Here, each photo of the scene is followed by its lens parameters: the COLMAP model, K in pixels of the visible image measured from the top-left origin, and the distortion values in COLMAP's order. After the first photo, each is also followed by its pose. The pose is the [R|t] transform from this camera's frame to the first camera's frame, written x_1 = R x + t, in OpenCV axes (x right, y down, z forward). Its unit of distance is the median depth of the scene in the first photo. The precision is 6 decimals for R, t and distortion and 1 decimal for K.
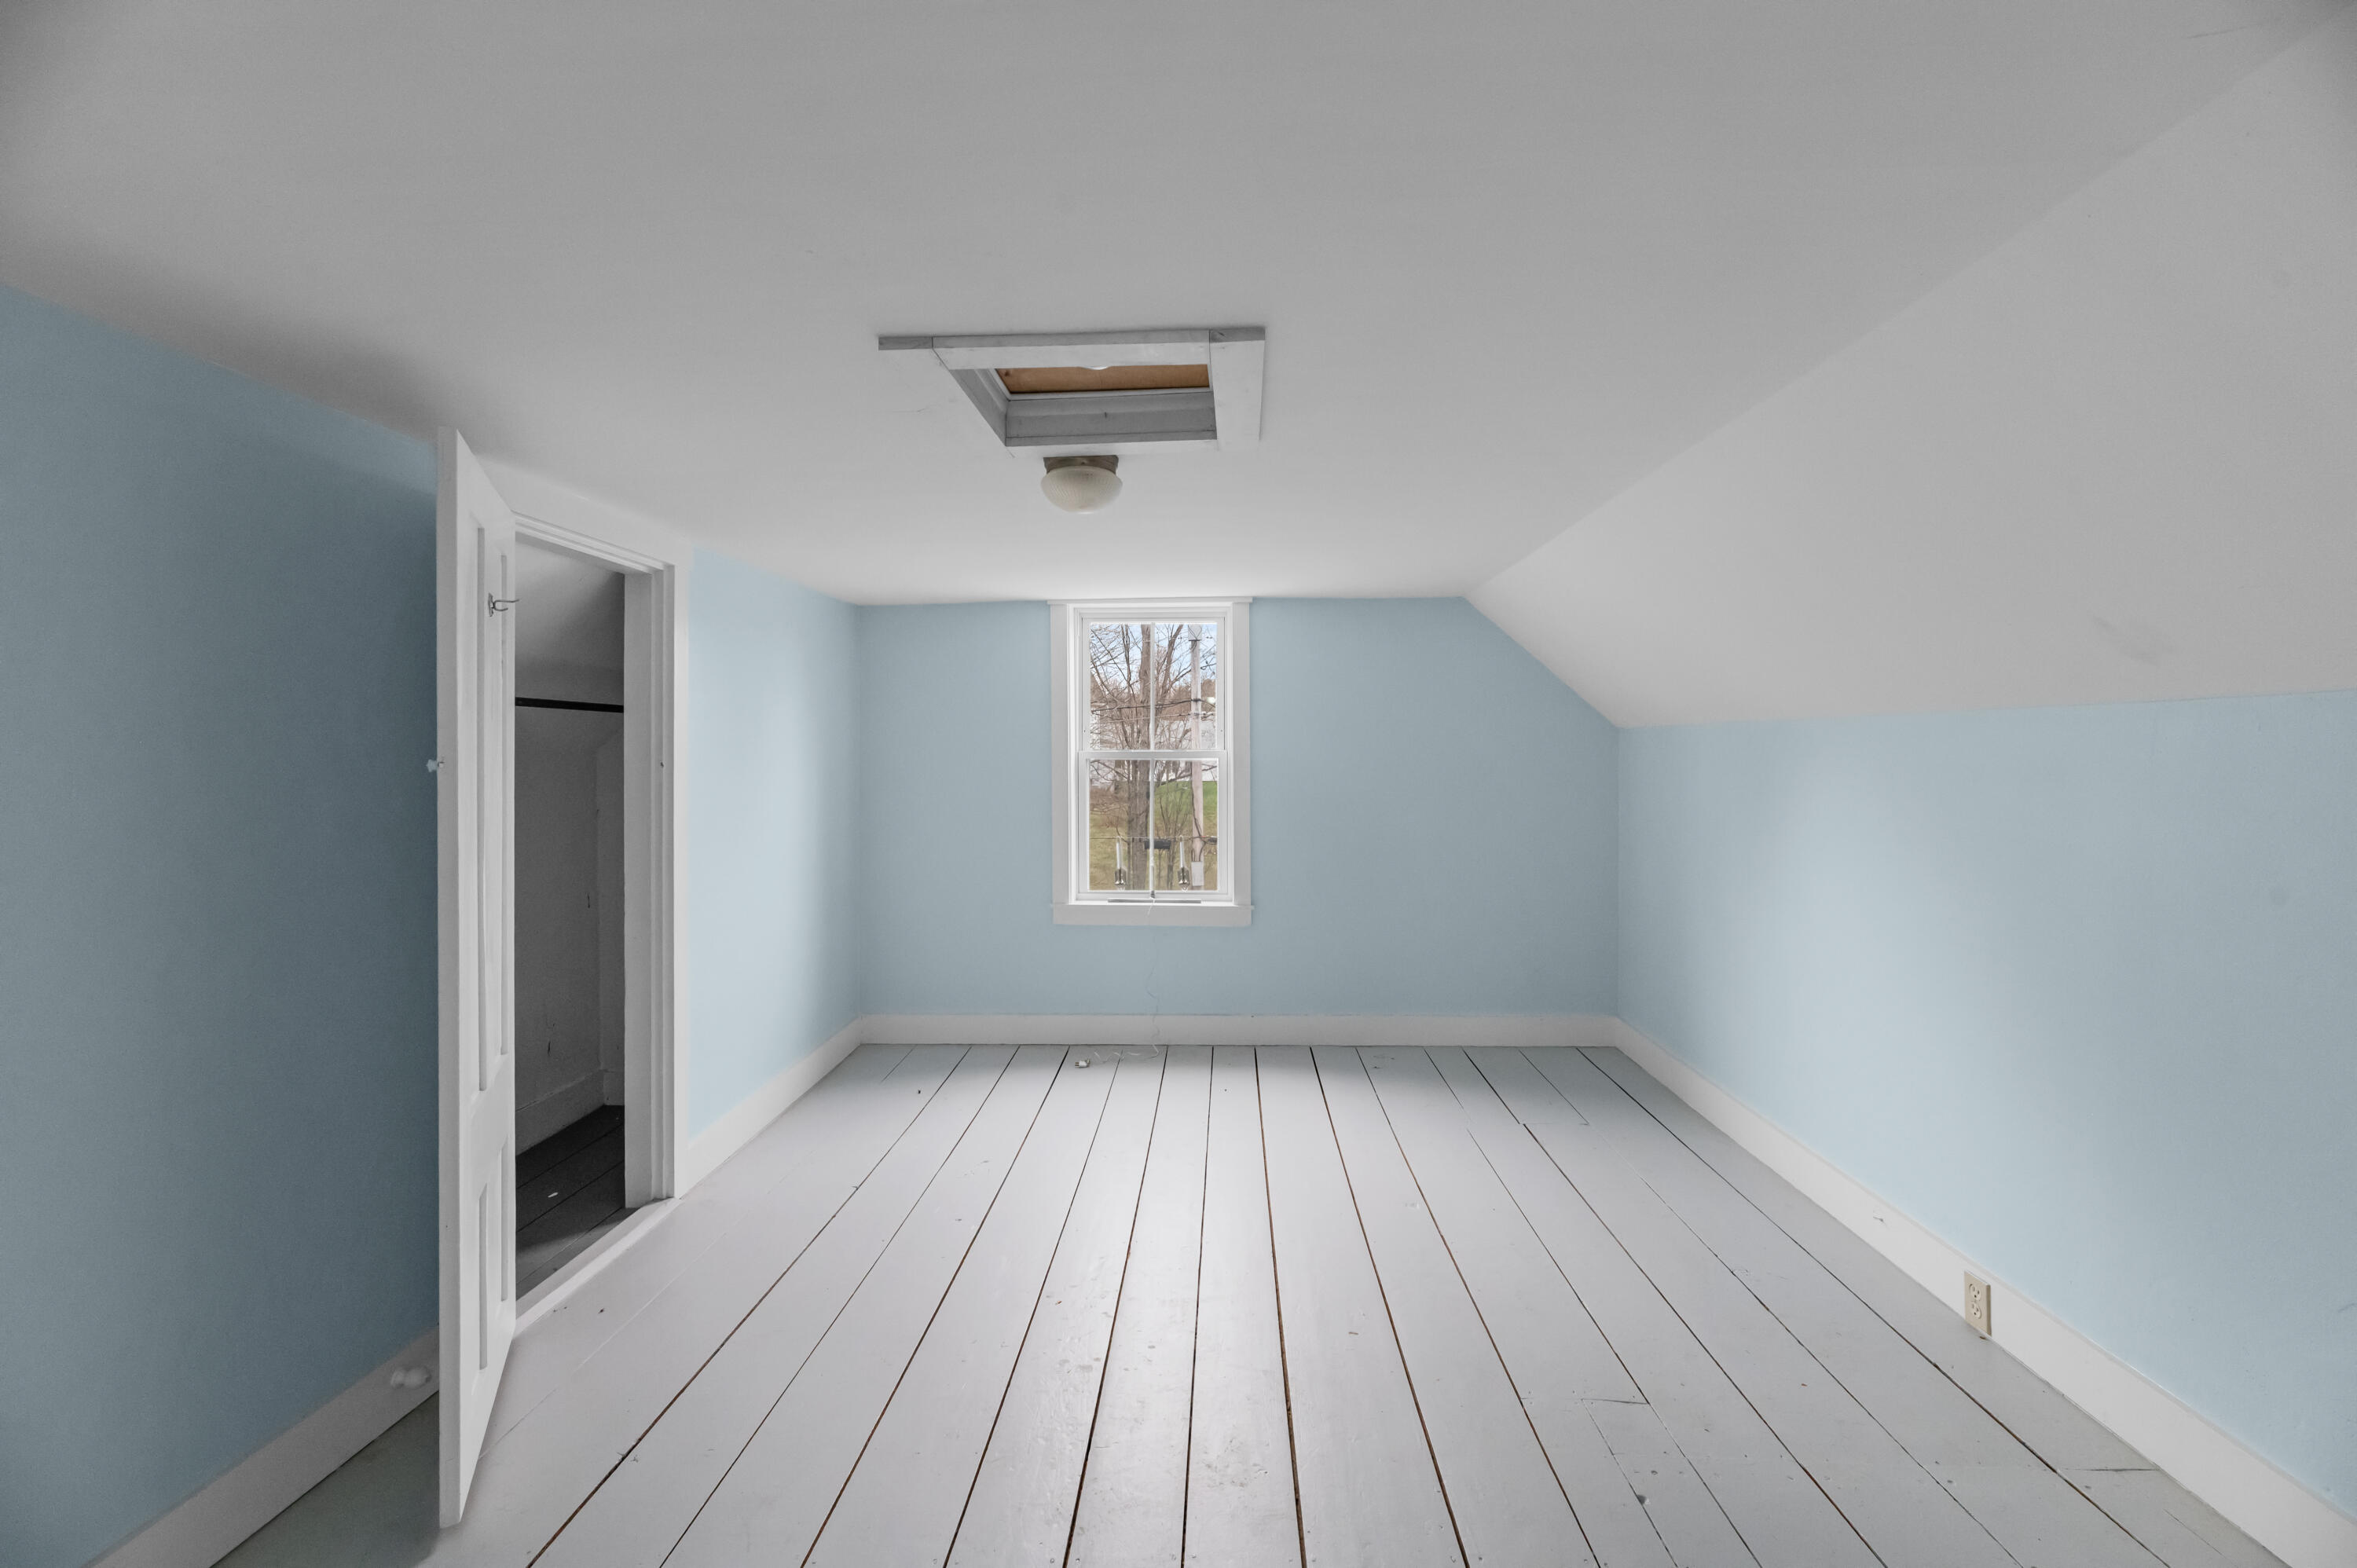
lens RADIAL K [[967.3, 0, 1193.7], [0, 967.3, 773.6], [0, 0, 1]] dist [0.000566, 0.000023]
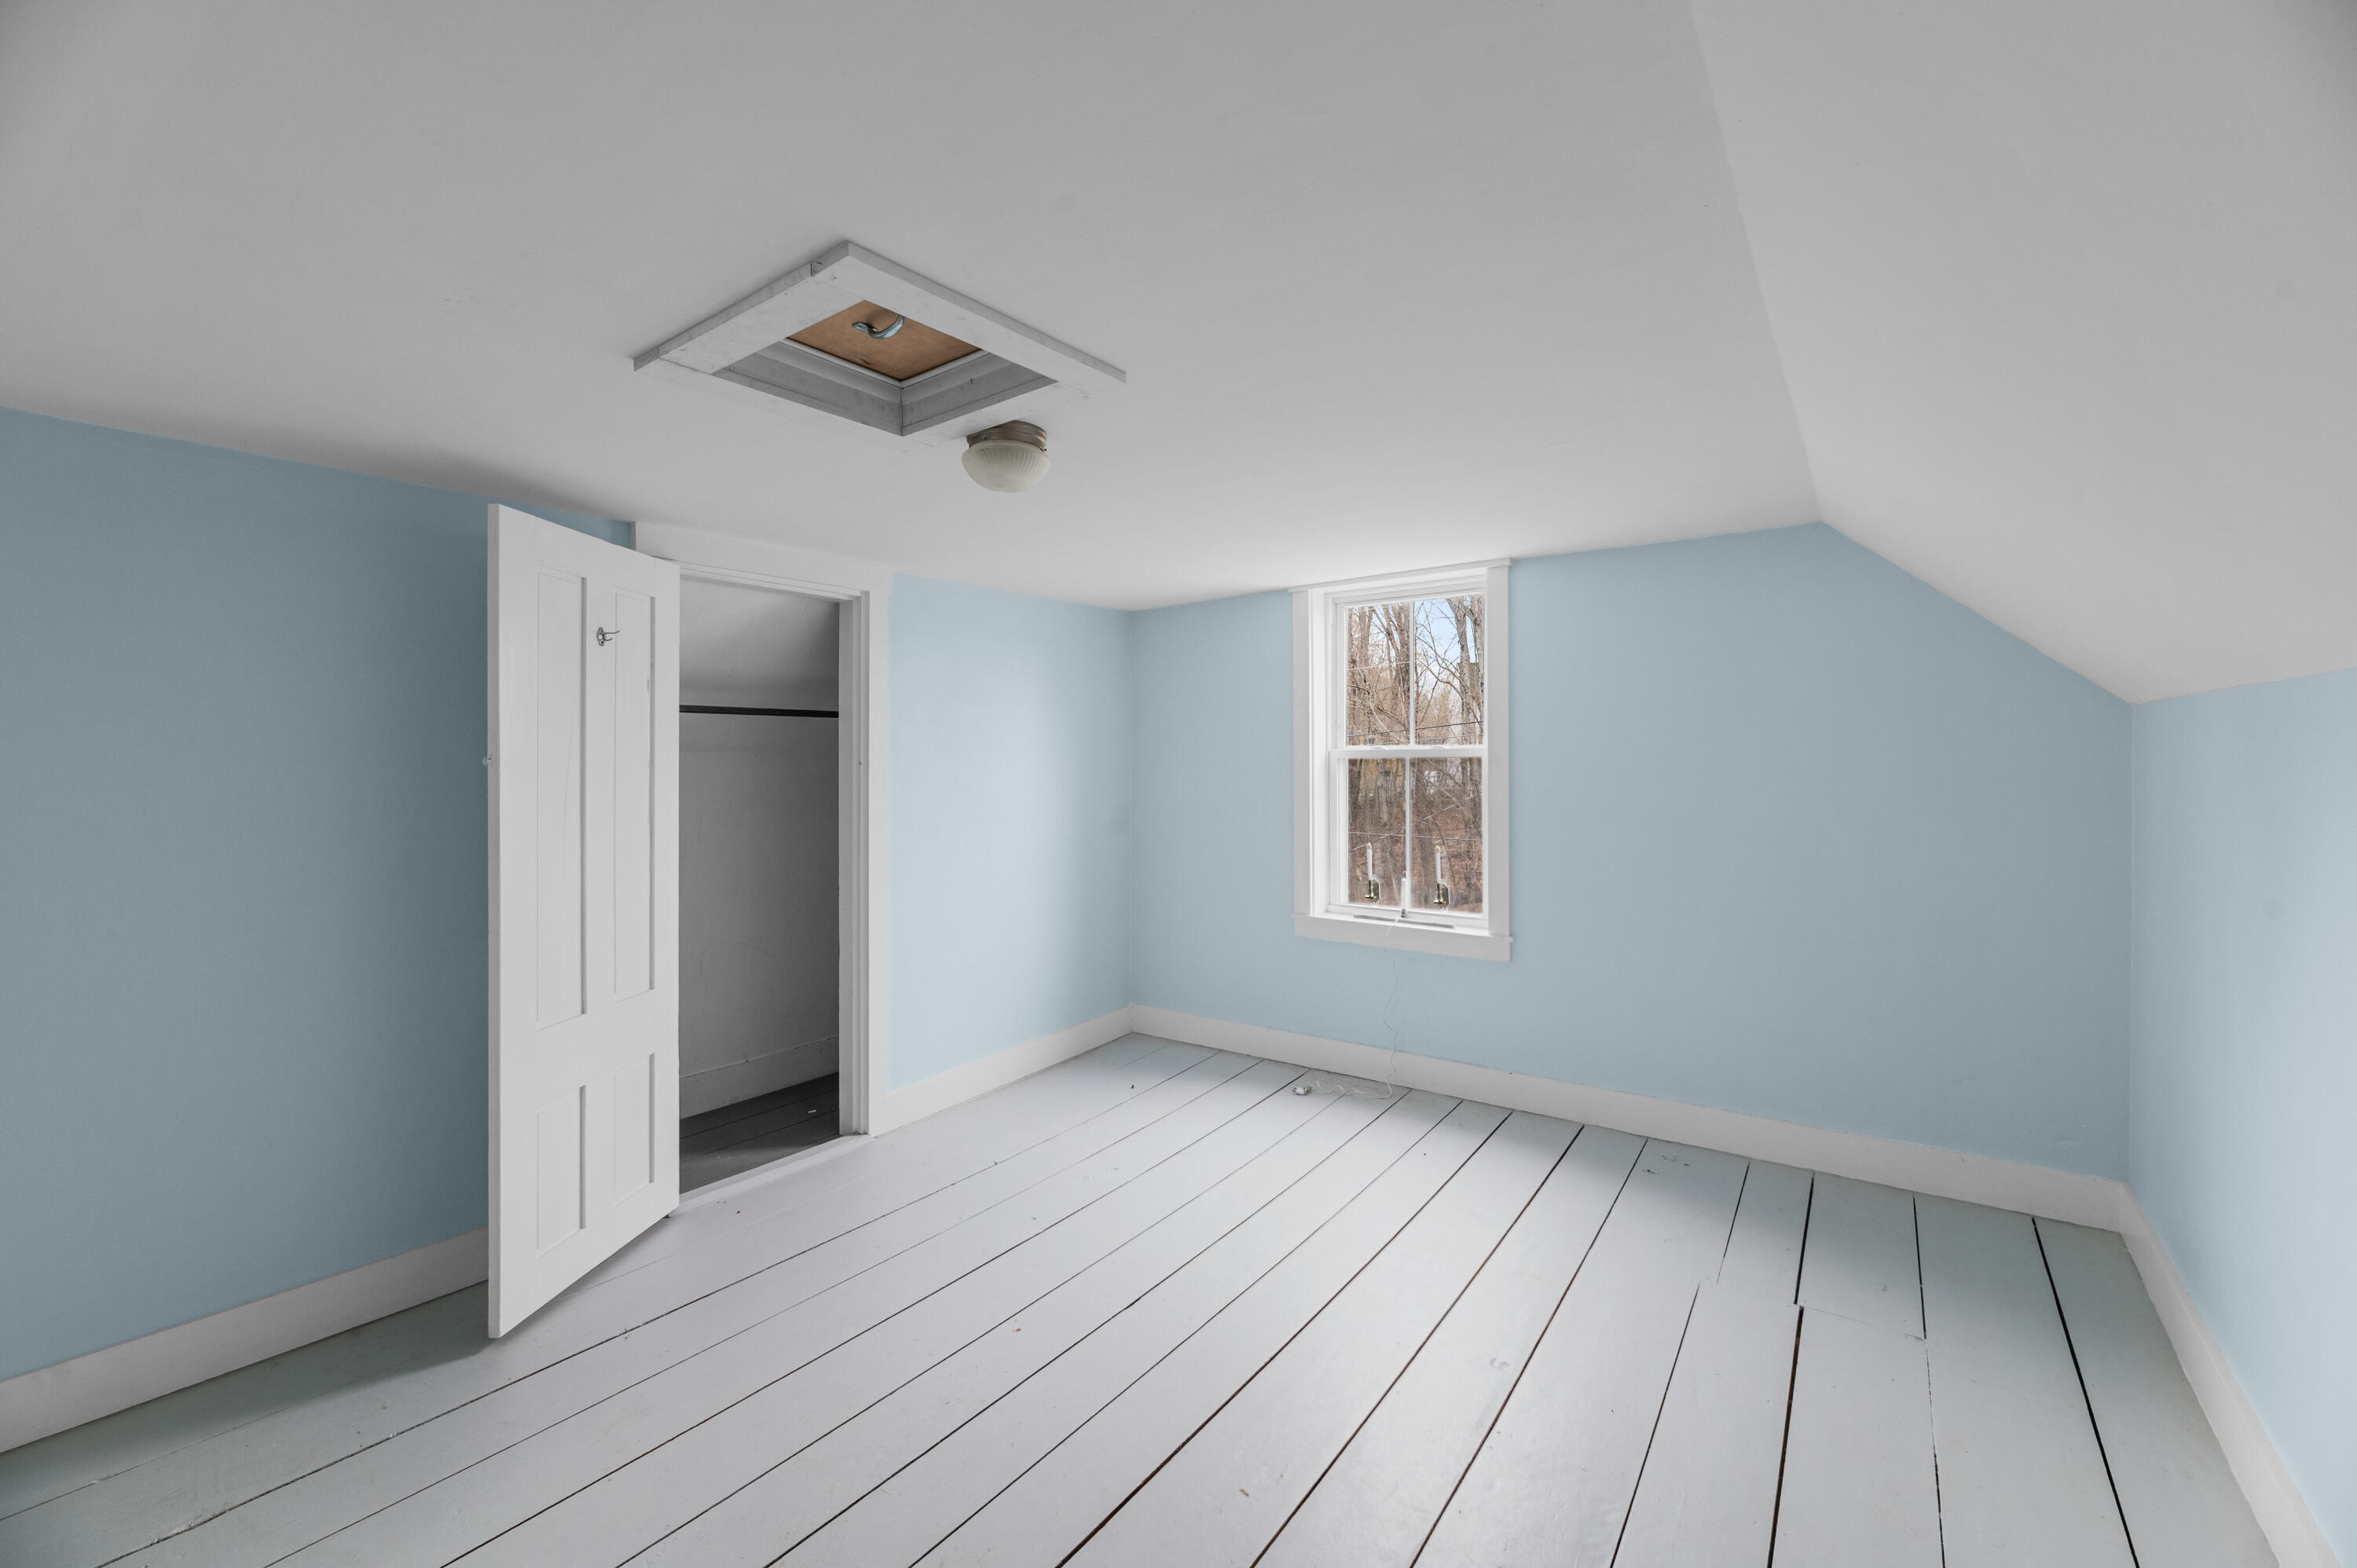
lens RADIAL K [[967.3, 0, 1189.3], [0, 967.3, 771.7], [0, 0, 1]] dist [0.000566, 0.000023]
pose [[0.826638, 0.006483, -0.562697, 0.299315], [-0.008943, 0.999959, -0.001617, 0.000758], [0.562664, 0.006369, 0.826661, 0.176533]]
